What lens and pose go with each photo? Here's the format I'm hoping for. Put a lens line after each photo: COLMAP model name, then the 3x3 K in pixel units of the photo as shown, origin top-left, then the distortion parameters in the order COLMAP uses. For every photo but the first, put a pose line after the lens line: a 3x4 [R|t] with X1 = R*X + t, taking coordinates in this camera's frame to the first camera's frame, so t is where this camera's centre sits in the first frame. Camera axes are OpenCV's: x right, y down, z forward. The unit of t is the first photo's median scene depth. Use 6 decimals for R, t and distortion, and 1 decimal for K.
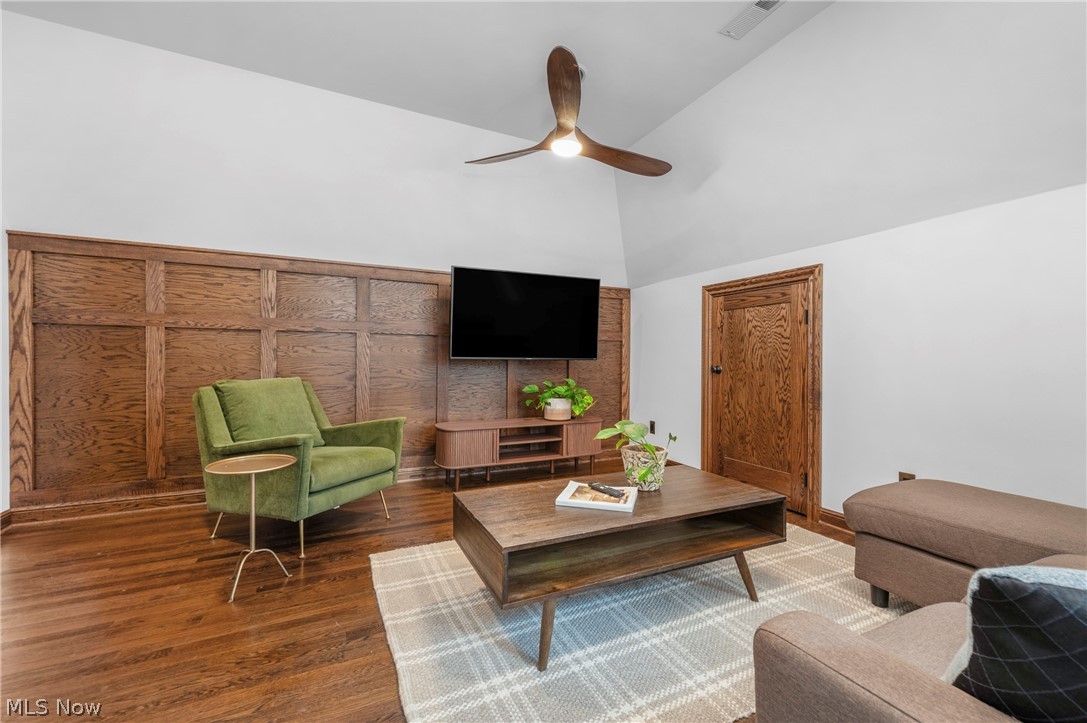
lens RADIAL K [[436.2, 0, 566.0], [0, 436.2, 358.6], [0, 0, 1]] dist [0.008155, -0.001427]
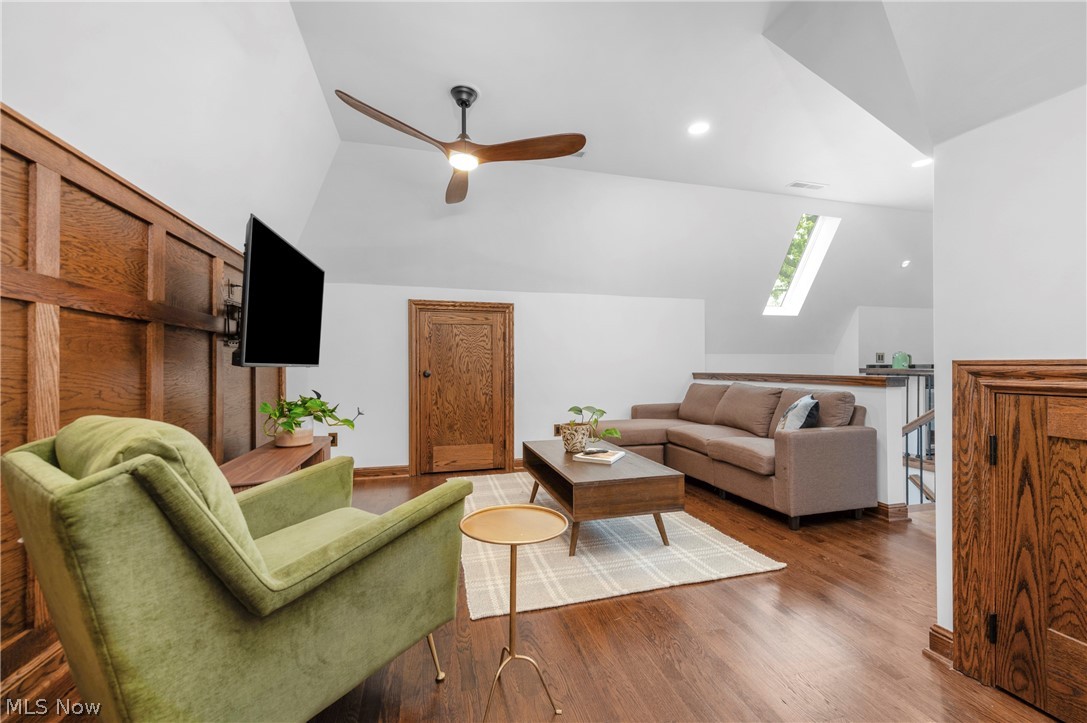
lens RADIAL K [[436.2, 0, 547.2], [0, 436.2, 362.8], [0, 0, 1]] dist [0.008155, -0.001427]
pose [[0.212588, 0.000561, 0.977142, -0.840502], [0.005344, 0.999984, -0.001736, -0.000676], [-0.977127, 0.005591, 0.212582, 0.504161]]
